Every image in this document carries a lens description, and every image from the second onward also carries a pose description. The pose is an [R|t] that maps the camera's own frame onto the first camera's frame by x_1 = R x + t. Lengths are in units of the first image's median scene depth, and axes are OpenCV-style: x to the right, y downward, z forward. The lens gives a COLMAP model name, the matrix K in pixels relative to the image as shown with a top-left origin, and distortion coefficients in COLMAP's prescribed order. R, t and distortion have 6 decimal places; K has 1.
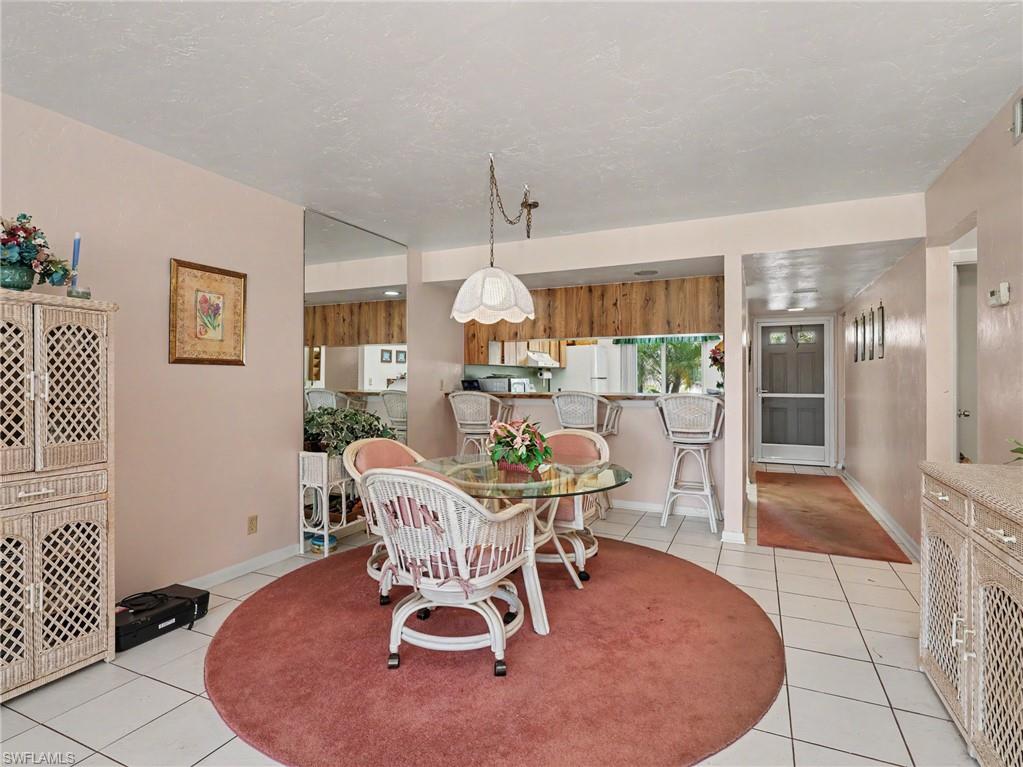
lens RADIAL K [[532.8, 0, 509.1], [0, 532.8, 378.7], [0, 0, 1]] dist [-0.004516, 0.003824]
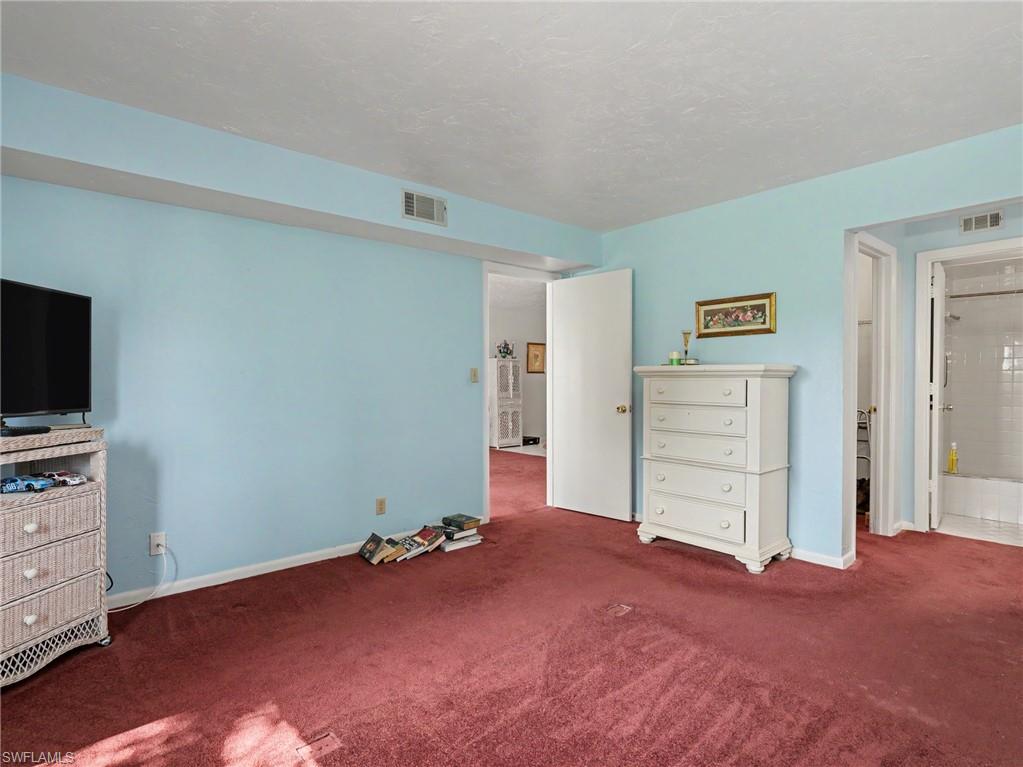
lens RADIAL K [[535.0, 0, 511.6], [0, 535.0, 384.5], [0, 0, 1]] dist [0.000229, 0.000001]
pose [[0.910027, 0.001103, -0.414547, 0.396615], [0.002159, 0.999970, 0.007401, 0.010317], [0.414543, -0.007630, 0.909998, -1.228702]]
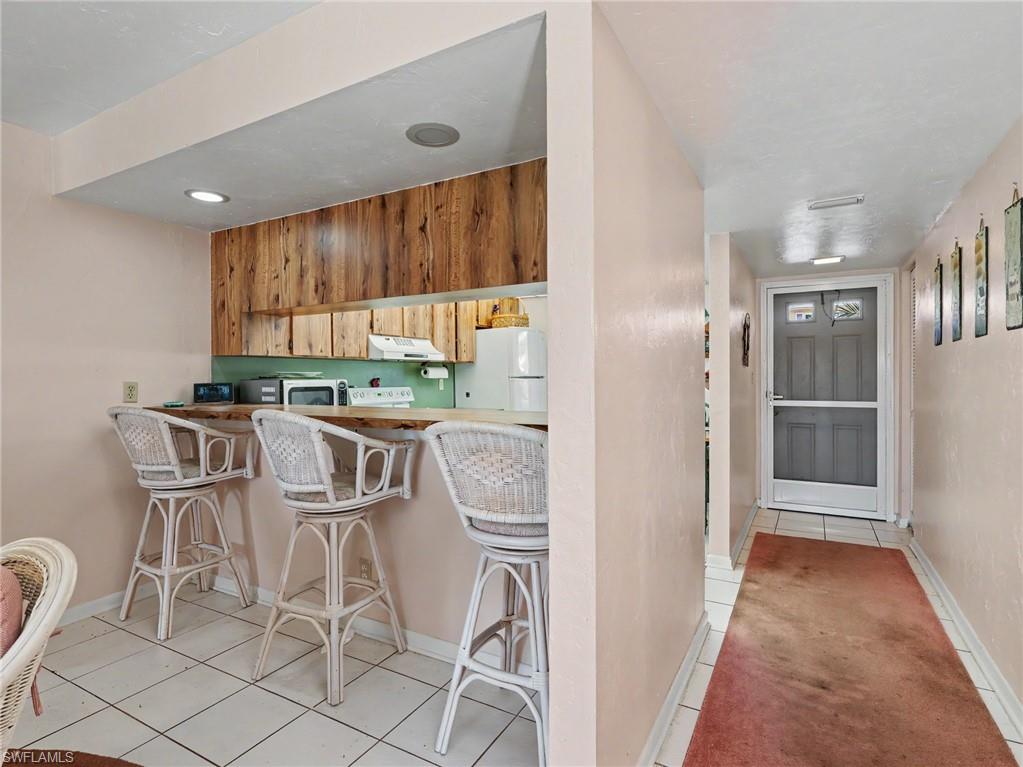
lens RADIAL K [[532.8, 0, 511.8], [0, 532.8, 383.8], [0, 0, 1]] dist [-0.004516, 0.003824]
pose [[0.997062, -0.003620, -0.076507, 0.312980], [0.004735, 0.999885, 0.014398, -0.003572], [0.076446, -0.014718, 0.996965, 0.509914]]
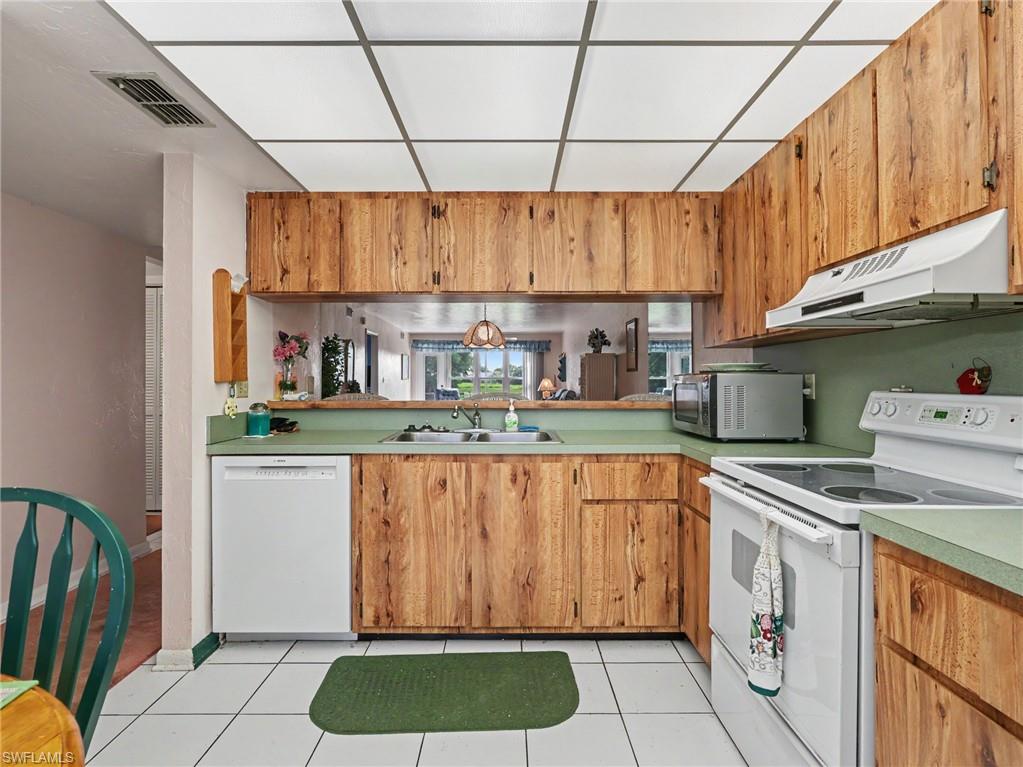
lens RADIAL K [[532.8, 0, 508.5], [0, 532.8, 380.4], [0, 0, 1]] dist [-0.004516, 0.003824]
pose [[-0.907529, 0.001449, -0.419987, 0.384729], [0.002855, 0.999992, -0.002720, 0.005889], [0.419980, -0.003667, -0.907526, 1.528013]]
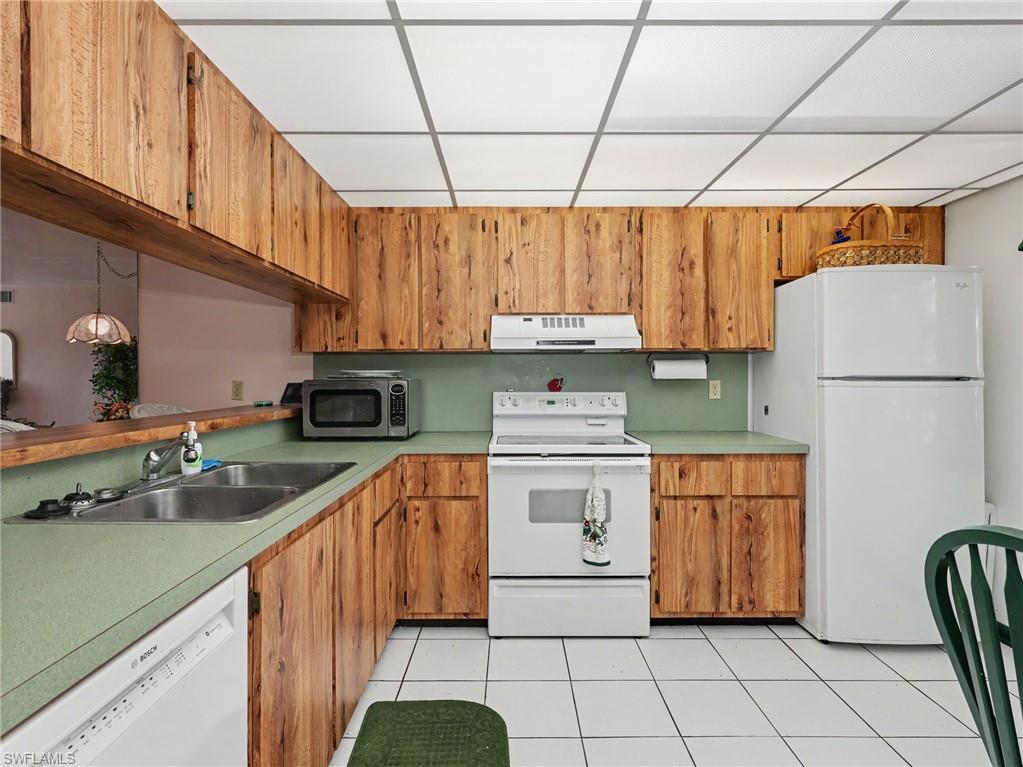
lens RADIAL K [[532.8, 0, 509.3], [0, 532.8, 378.3], [0, 0, 1]] dist [-0.004516, 0.003824]
pose [[0.417885, 0.003812, -0.908492, 0.545306], [0.002358, 0.999983, 0.005280, -0.004480], [0.908497, -0.004349, 0.417869, 1.068707]]
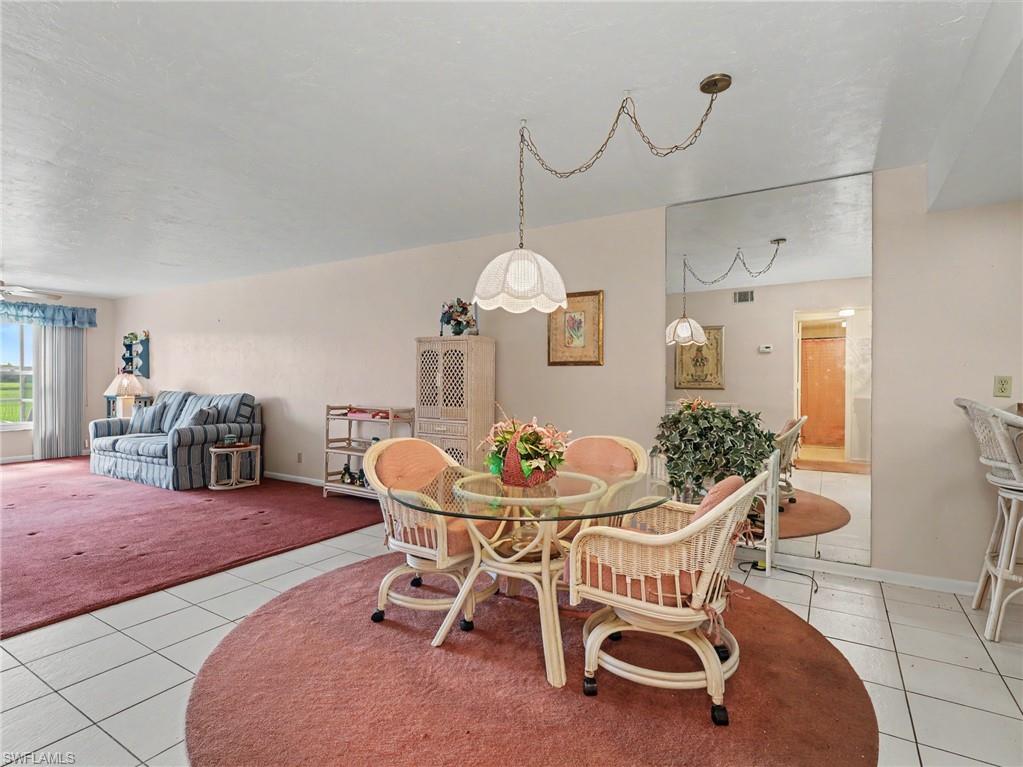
lens RADIAL K [[532.8, 0, 510.8], [0, 532.8, 383.9], [0, 0, 1]] dist [-0.004516, 0.003824]
pose [[-0.114386, 0.006950, -0.993412, 0.484618], [-0.001568, 0.999973, 0.007176, 0.006450], [0.993435, 0.002379, -0.114372, 0.605106]]
